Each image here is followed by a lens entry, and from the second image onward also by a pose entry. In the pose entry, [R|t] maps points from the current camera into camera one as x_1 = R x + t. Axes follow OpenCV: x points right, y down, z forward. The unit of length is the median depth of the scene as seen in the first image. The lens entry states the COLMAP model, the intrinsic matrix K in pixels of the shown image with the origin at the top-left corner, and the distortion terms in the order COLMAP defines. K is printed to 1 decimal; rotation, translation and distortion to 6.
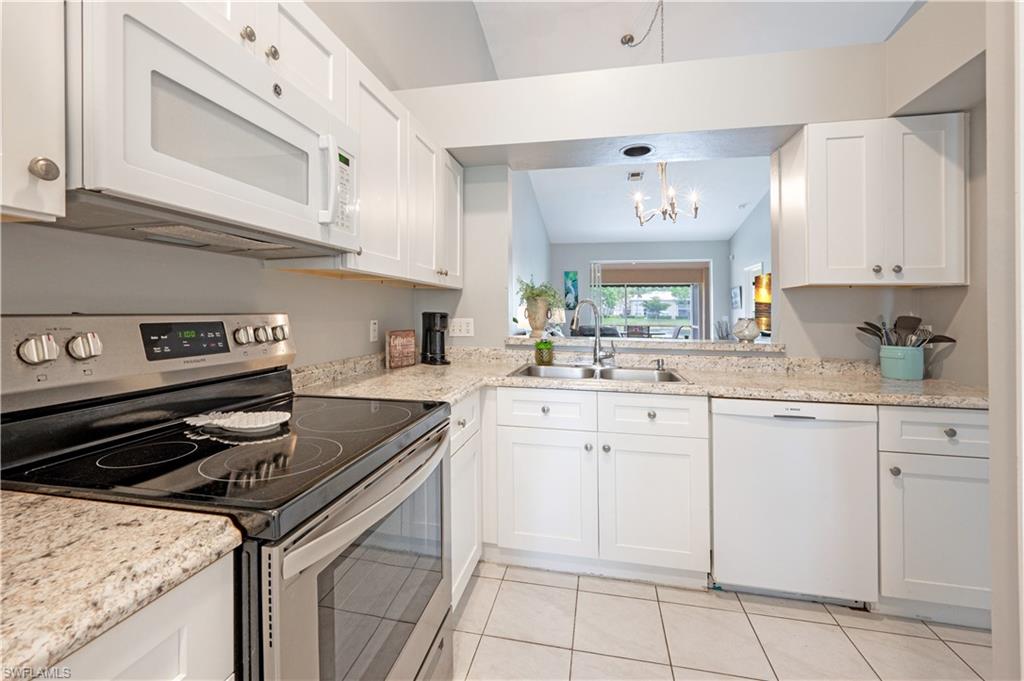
lens RADIAL K [[417.4, 0, 512.8], [0, 417.4, 315.5], [0, 0, 1]] dist [0.002037, 0.000018]
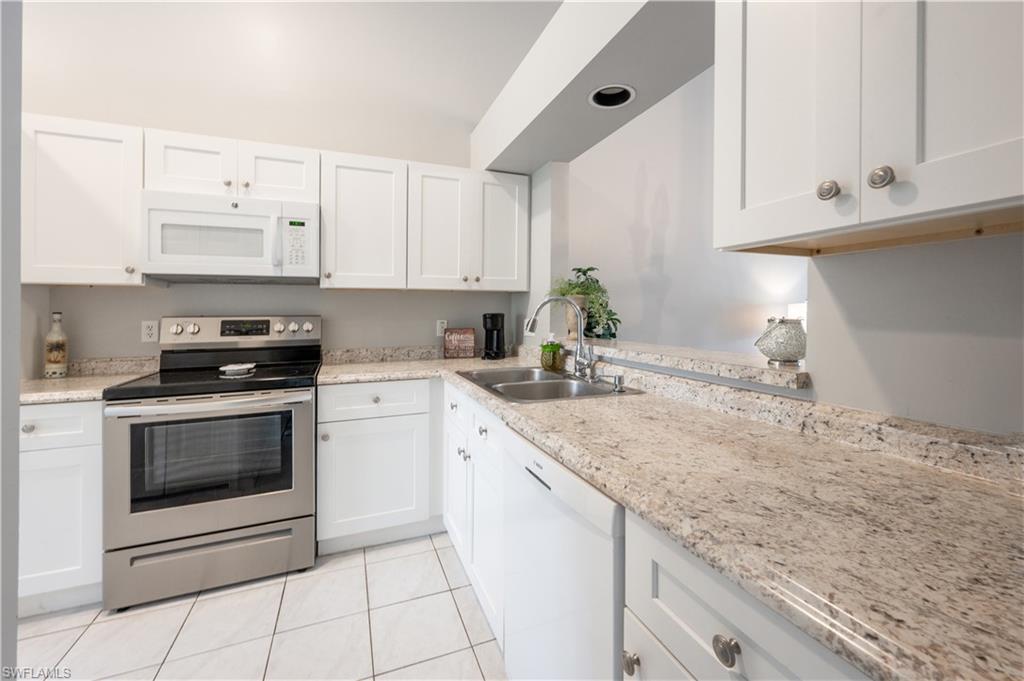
lens RADIAL K [[417.4, 0, 522.9], [0, 417.4, 315.6], [0, 0, 1]] dist [0.002037, 0.000018]
pose [[0.562390, -0.005290, -0.826855, 0.872706], [0.003768, 0.999986, -0.003835, 0.003269], [0.826864, -0.000959, 0.562402, 0.468328]]
